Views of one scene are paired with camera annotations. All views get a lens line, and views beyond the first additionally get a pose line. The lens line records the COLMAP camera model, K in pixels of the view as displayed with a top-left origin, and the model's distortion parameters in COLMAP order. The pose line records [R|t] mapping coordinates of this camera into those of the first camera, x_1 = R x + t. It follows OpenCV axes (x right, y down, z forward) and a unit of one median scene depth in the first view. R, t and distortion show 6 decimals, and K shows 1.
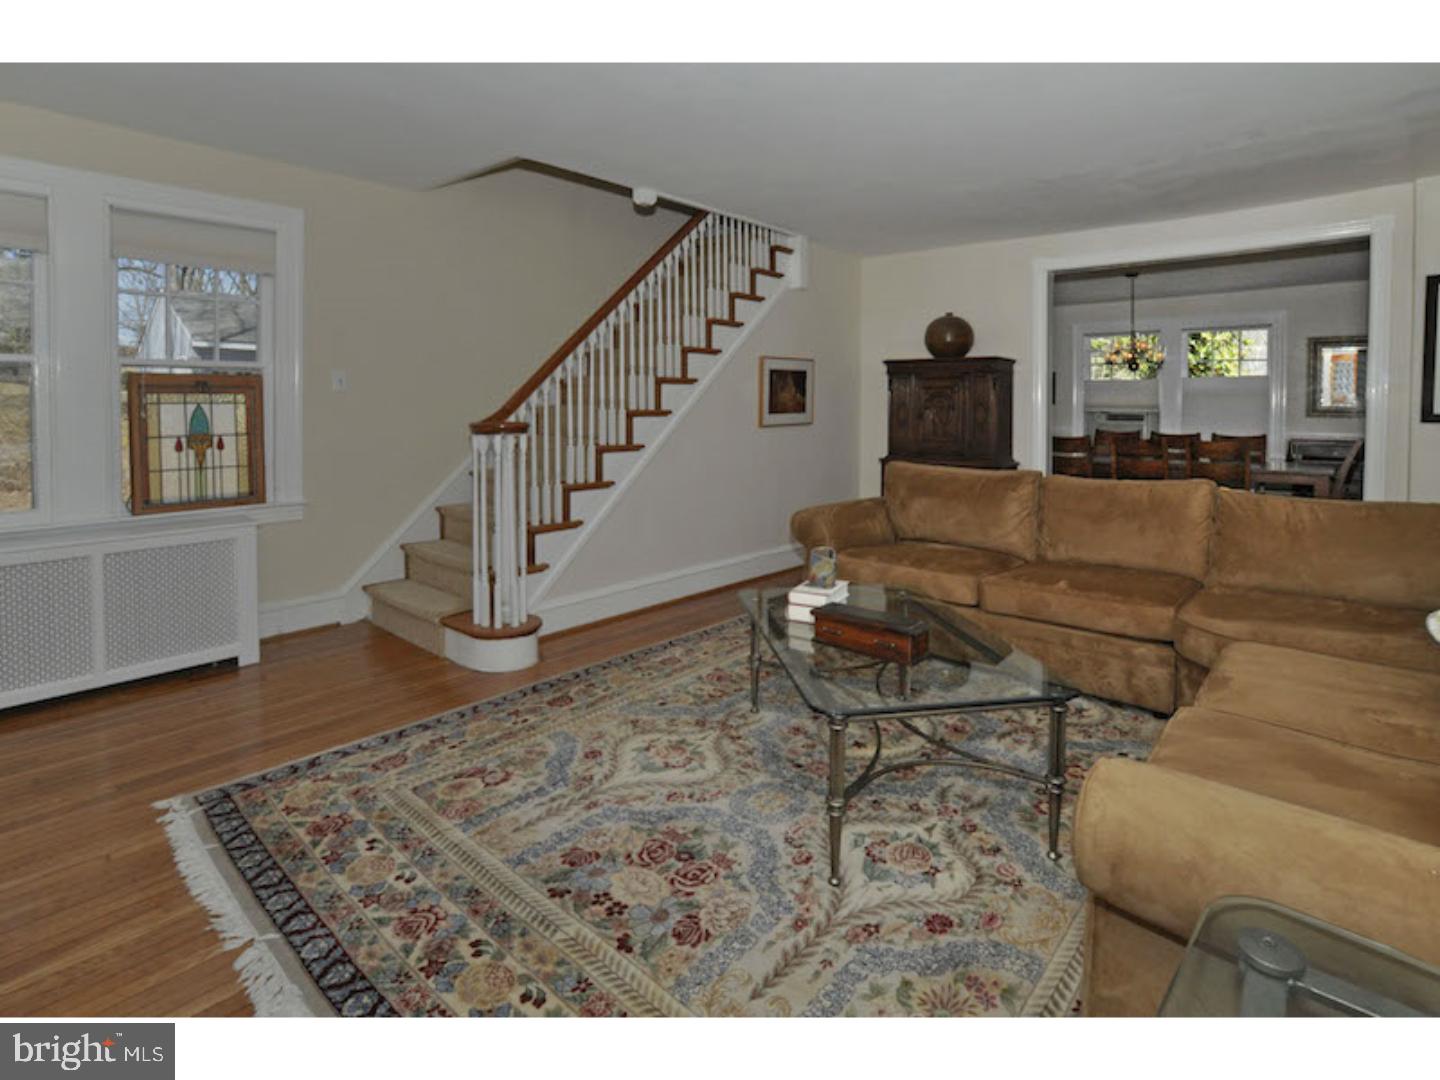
lens RADIAL K [[721.7, 0, 720.0], [0, 721.7, 540.0], [0, 0, 1]] dist [-0.036962, 0.000534]
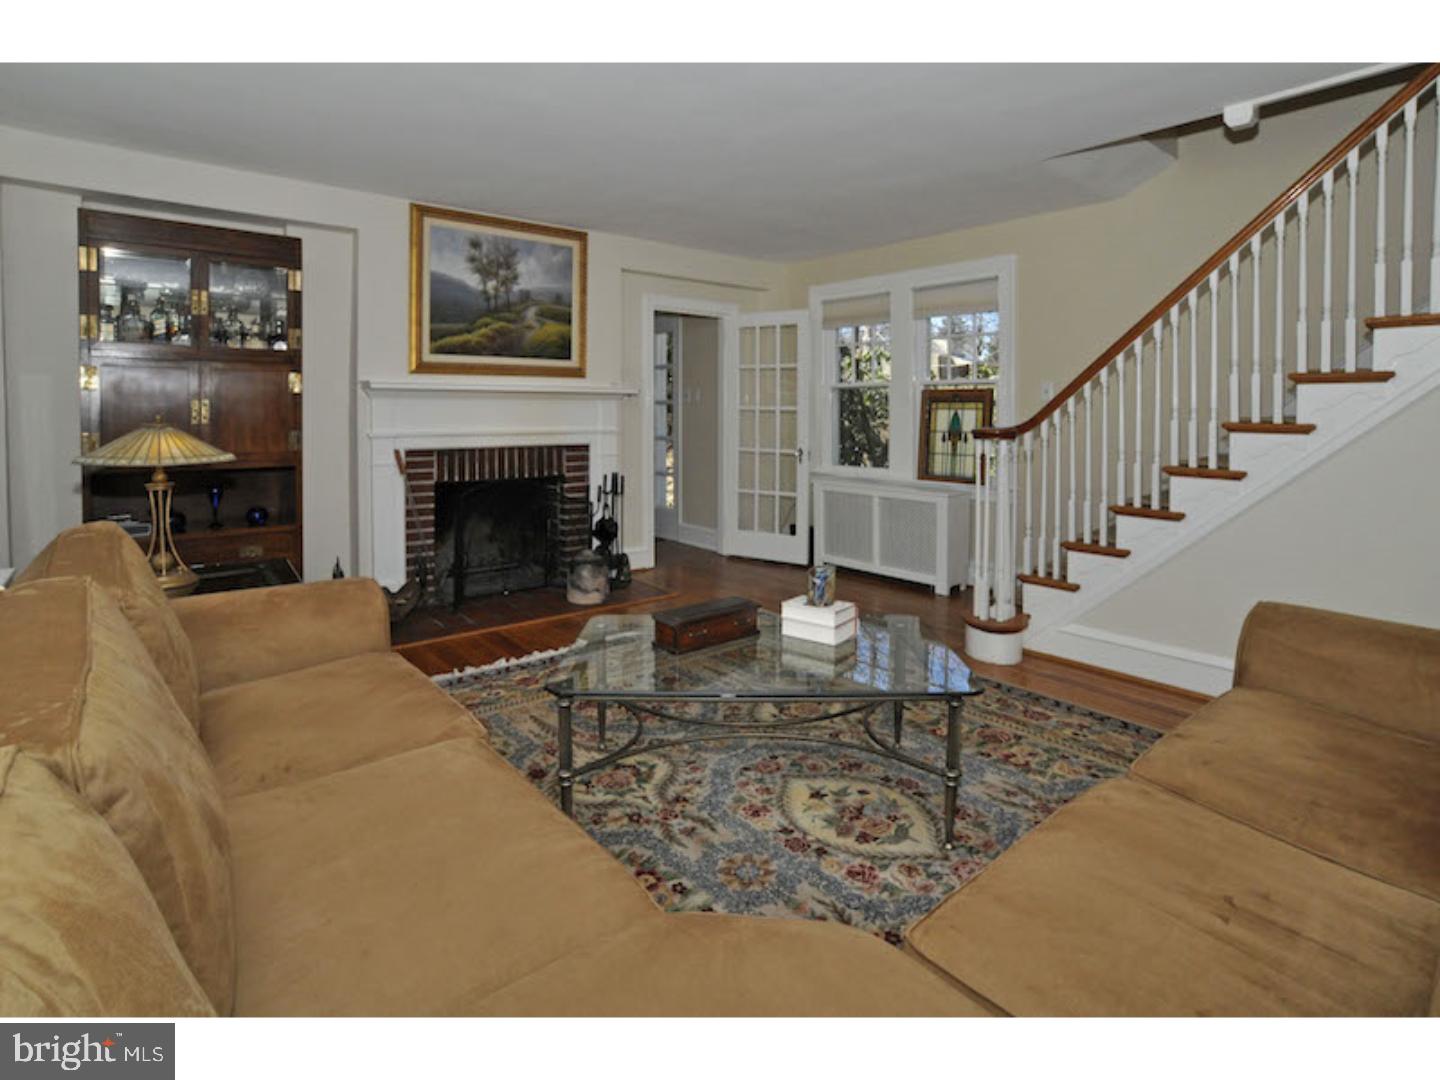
lens RADIAL K [[749.2, 0, 720.0], [0, 749.2, 540.0], [0, 0, 1]] dist [0.002897, 0.000489]
pose [[-0.168228, 0.165526, -0.971751, 1.153394], [-0.176586, 0.964794, 0.194912, -0.194571], [0.969802, 0.204388, -0.133075, 1.028765]]
